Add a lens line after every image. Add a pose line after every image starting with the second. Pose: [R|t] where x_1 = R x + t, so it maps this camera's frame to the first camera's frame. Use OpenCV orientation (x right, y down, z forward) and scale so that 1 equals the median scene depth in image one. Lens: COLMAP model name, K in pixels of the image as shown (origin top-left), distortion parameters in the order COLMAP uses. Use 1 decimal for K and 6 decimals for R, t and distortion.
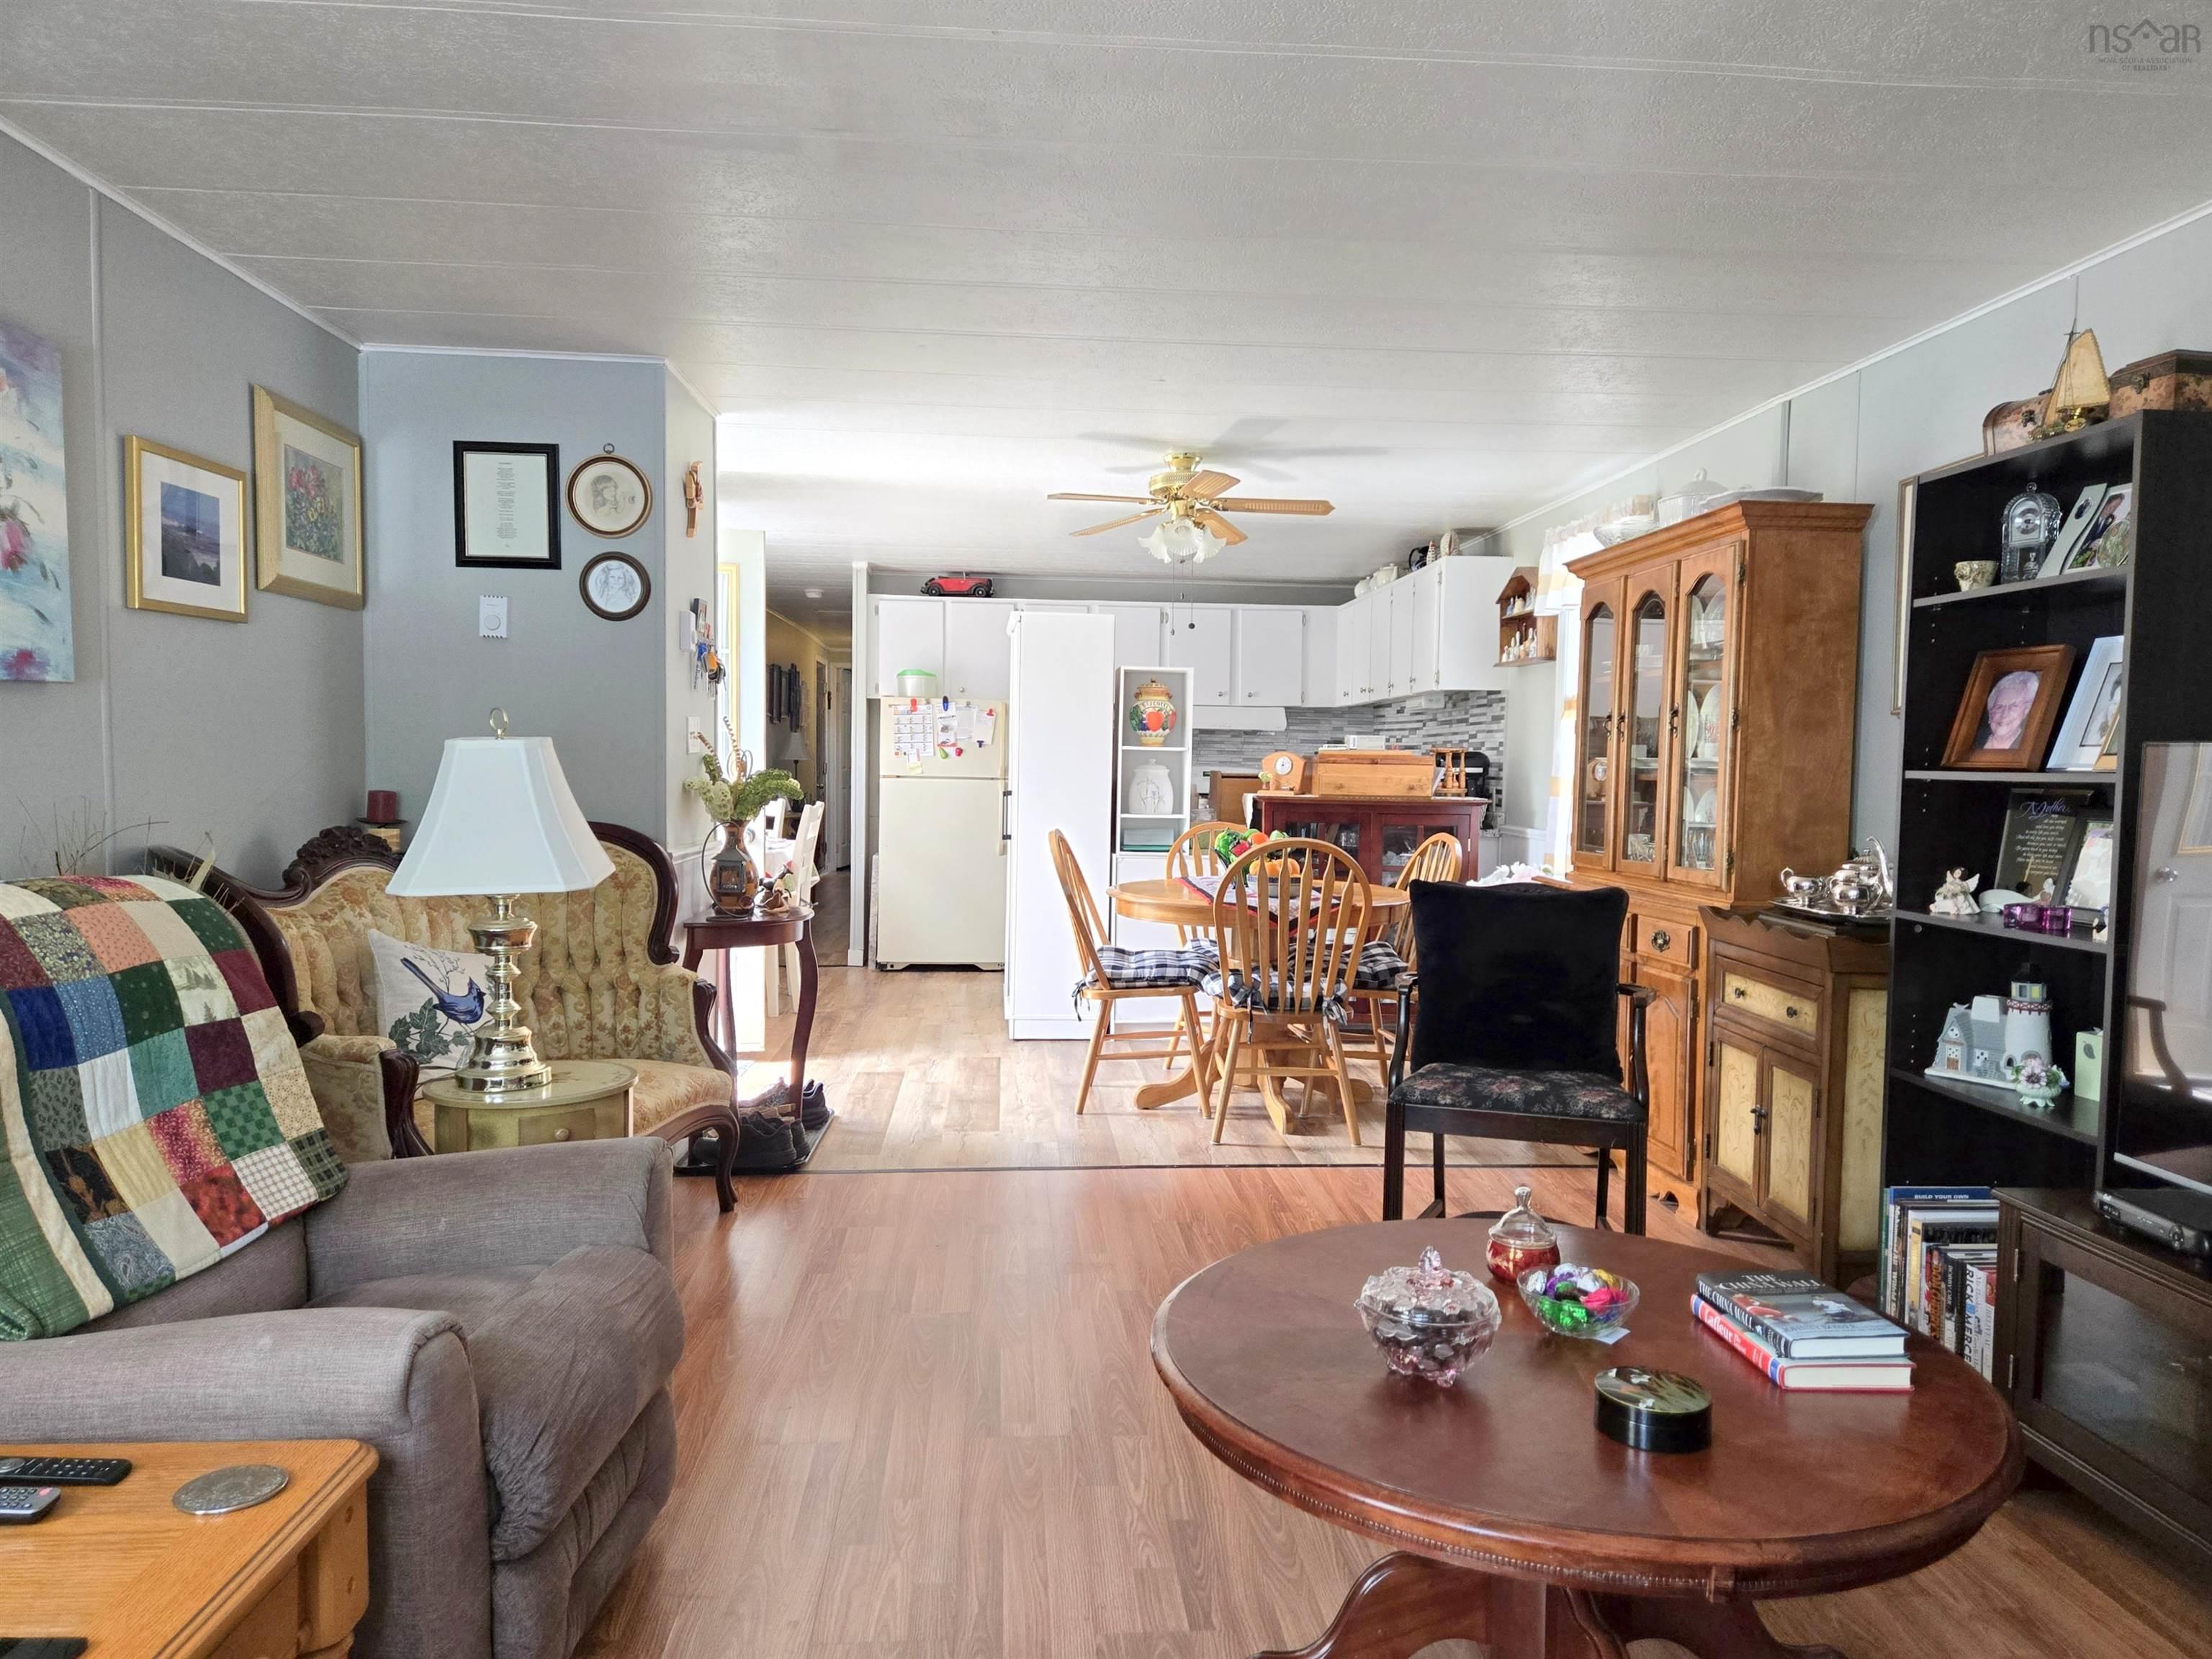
lens RADIAL K [[1476.0, 0, 1107.0], [0, 1476.0, 840.0], [0, 0, 1]] dist [0.012578, 0.000226]
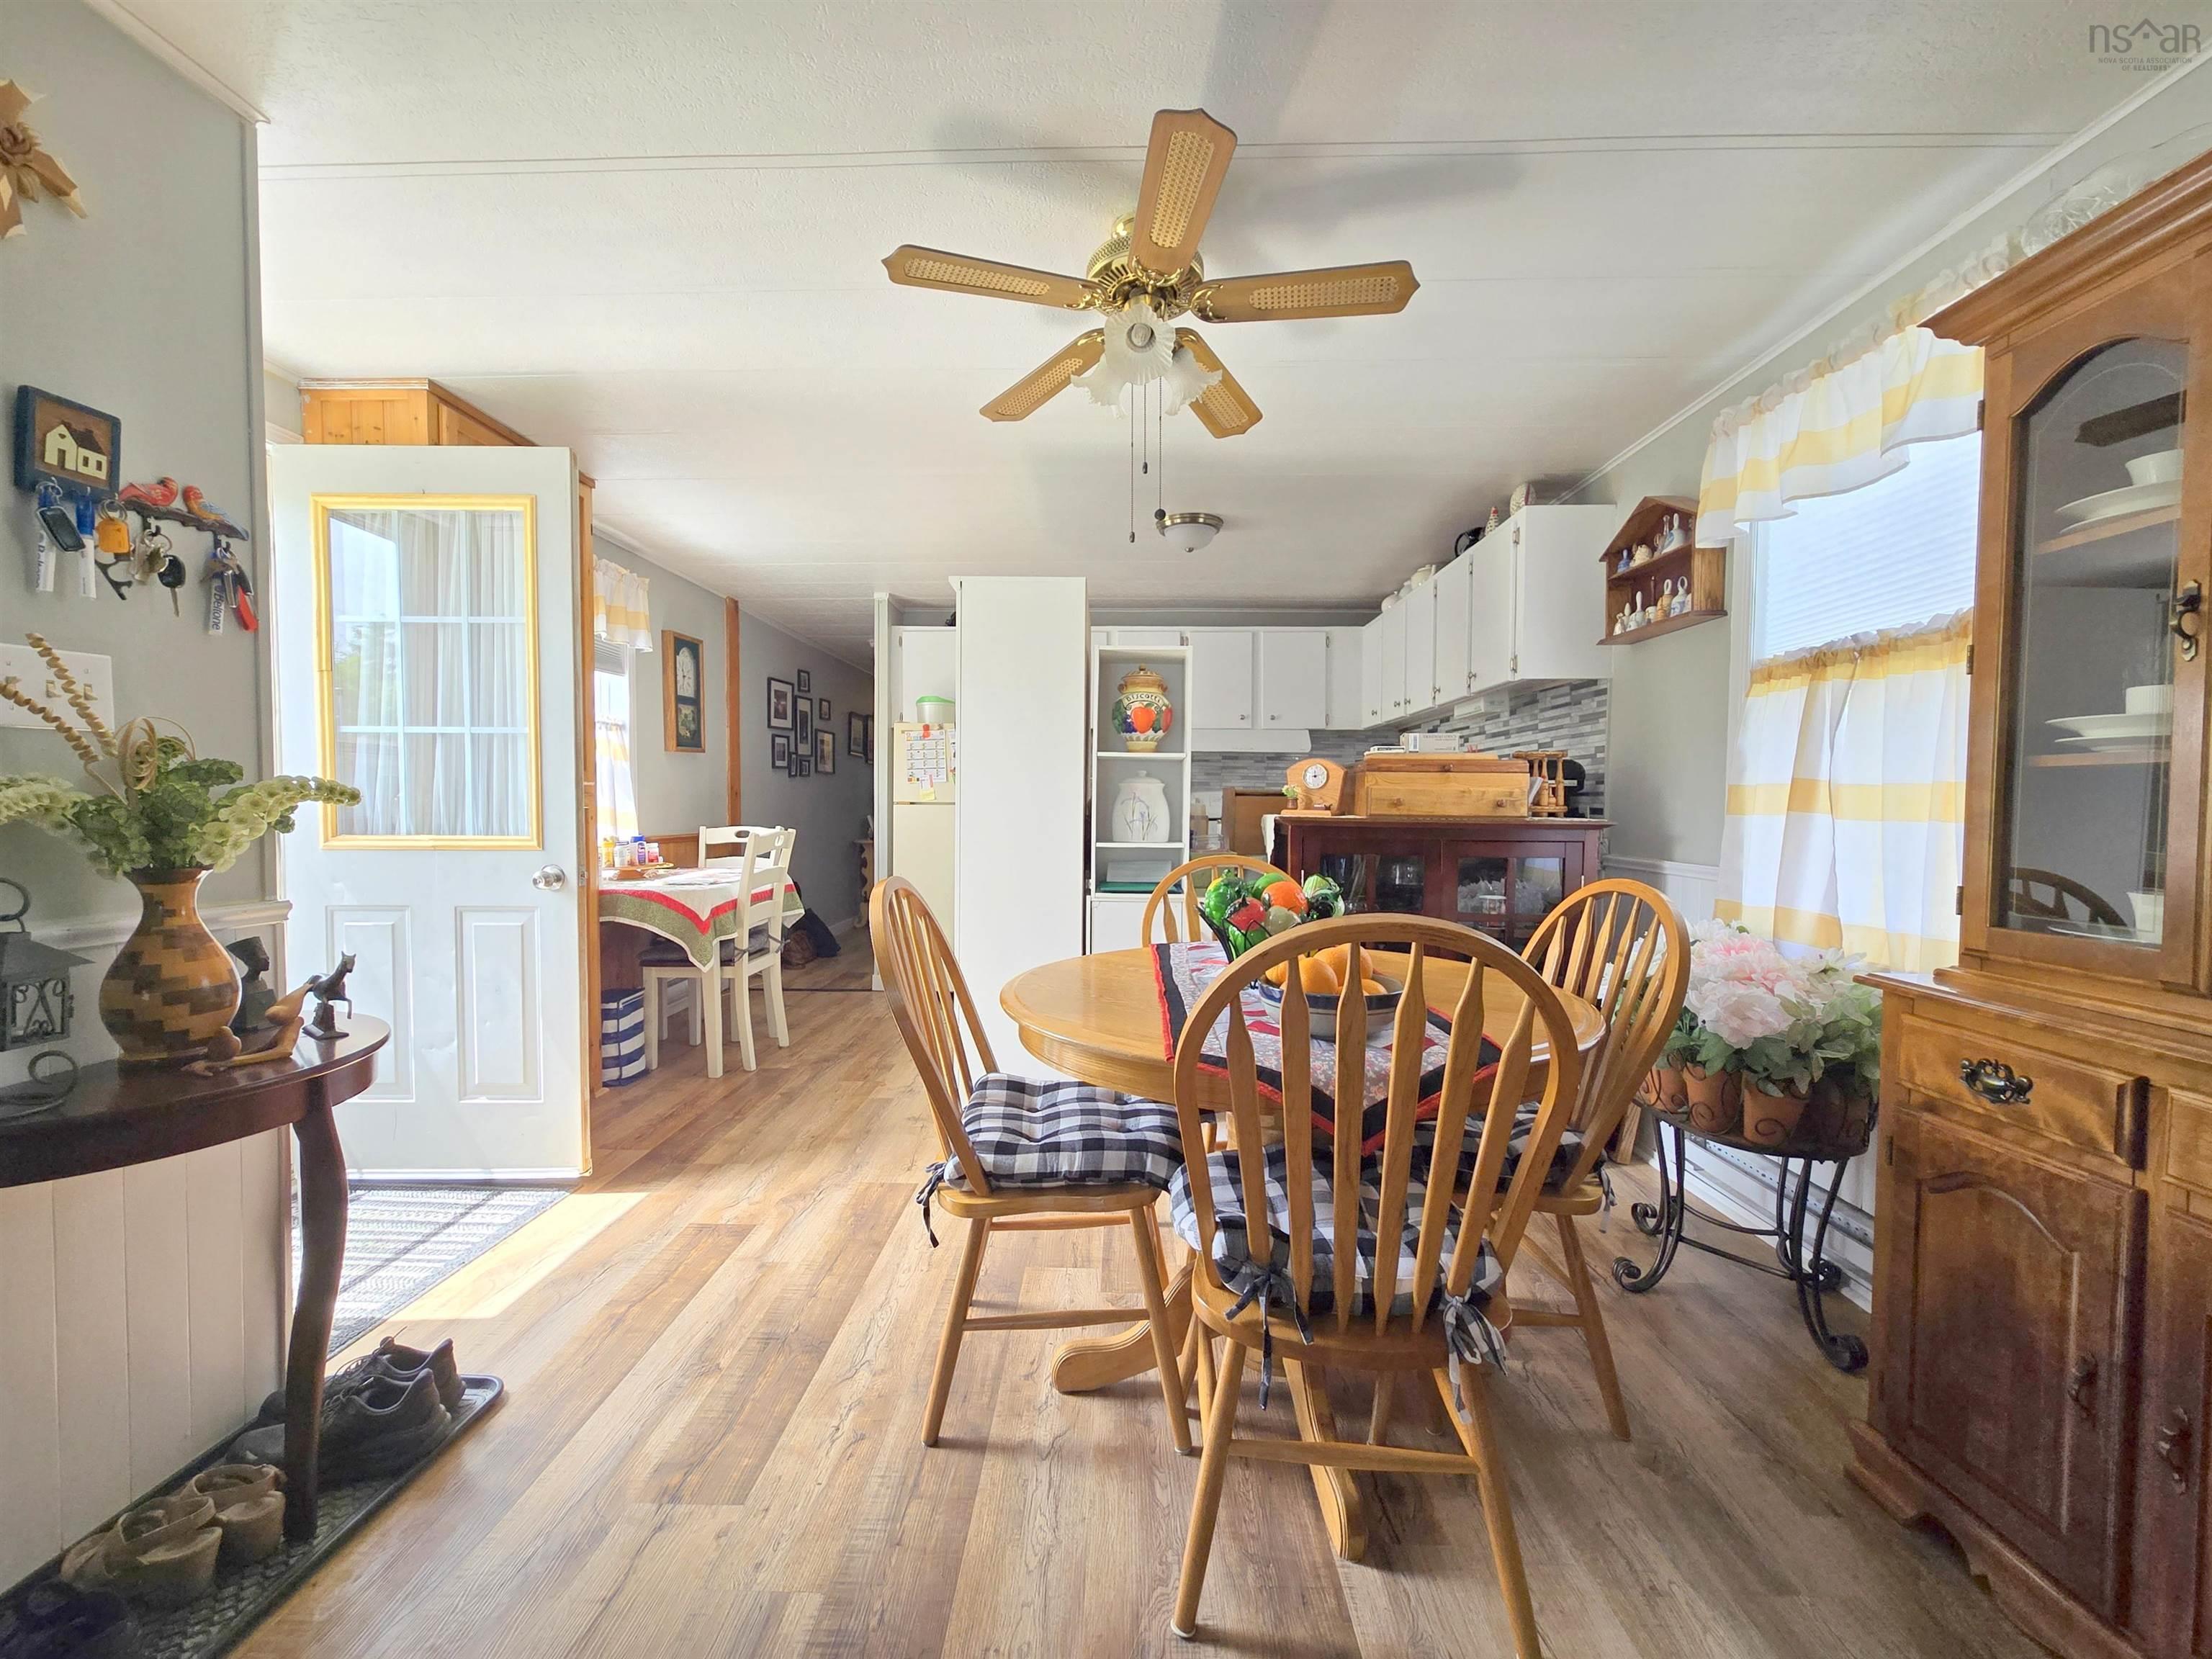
lens RADIAL K [[887.6, 0, 1101.0], [0, 887.6, 820.9], [0, 0, 1]] dist [-0.002704, -0.000111]
pose [[0.995076, -0.006834, -0.098877, 0.055496], [0.003462, 0.999408, -0.034231, -0.013164], [0.099052, 0.033720, 0.994511, 0.543721]]
